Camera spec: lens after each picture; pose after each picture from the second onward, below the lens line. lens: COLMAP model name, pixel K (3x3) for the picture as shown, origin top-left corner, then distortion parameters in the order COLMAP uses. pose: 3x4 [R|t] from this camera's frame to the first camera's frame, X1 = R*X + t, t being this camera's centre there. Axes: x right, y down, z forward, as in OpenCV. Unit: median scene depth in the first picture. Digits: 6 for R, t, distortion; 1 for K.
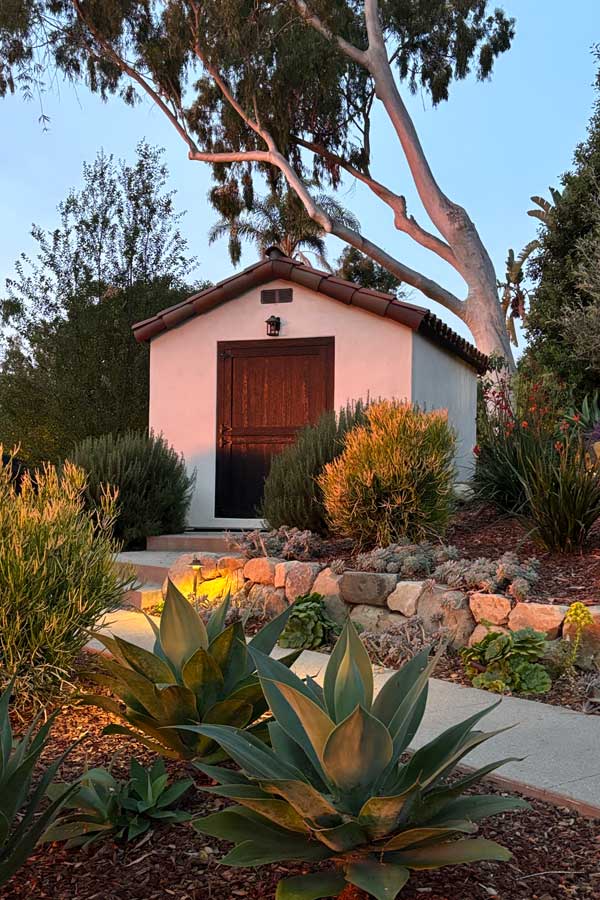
lens RADIAL K [[1022.8, 0, 306.3], [0, 1022.8, 449.6], [0, 0, 1]] dist [0.077568, 0.000000]
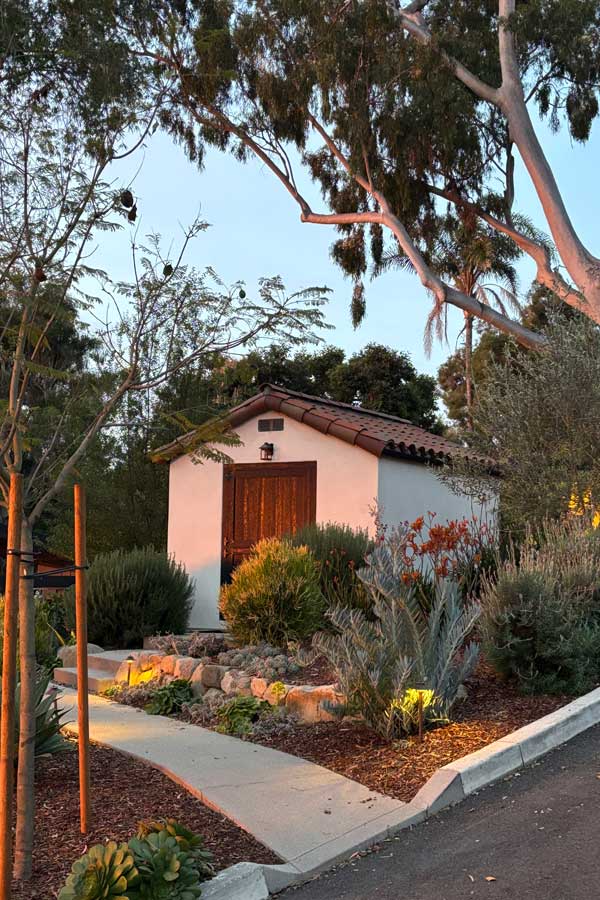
lens RADIAL K [[1367.6, 0, 322.3], [0, 1367.6, 451.3], [0, 0, 1]] dist [0.170849, 0.000000]
pose [[0.985028, -0.013561, -0.171858, 0.166511], [0.005416, 0.998843, -0.047774, -0.027582], [0.172307, 0.046128, 0.983963, -0.279832]]
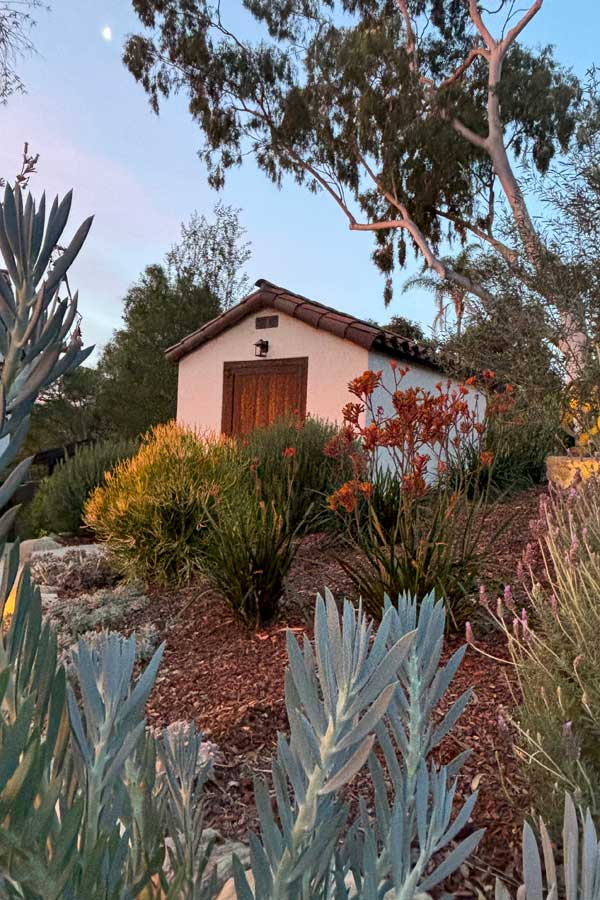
lens RADIAL K [[688.6, 0, 335.8], [0, 688.6, 465.7], [0, 0, 1]] dist [0.006678, 0.010345]
pose [[0.971968, 0.029348, -0.233274, 0.133943], [-0.019575, 0.998835, 0.044100, -0.014248], [0.234297, -0.038297, 0.971410, 0.150182]]
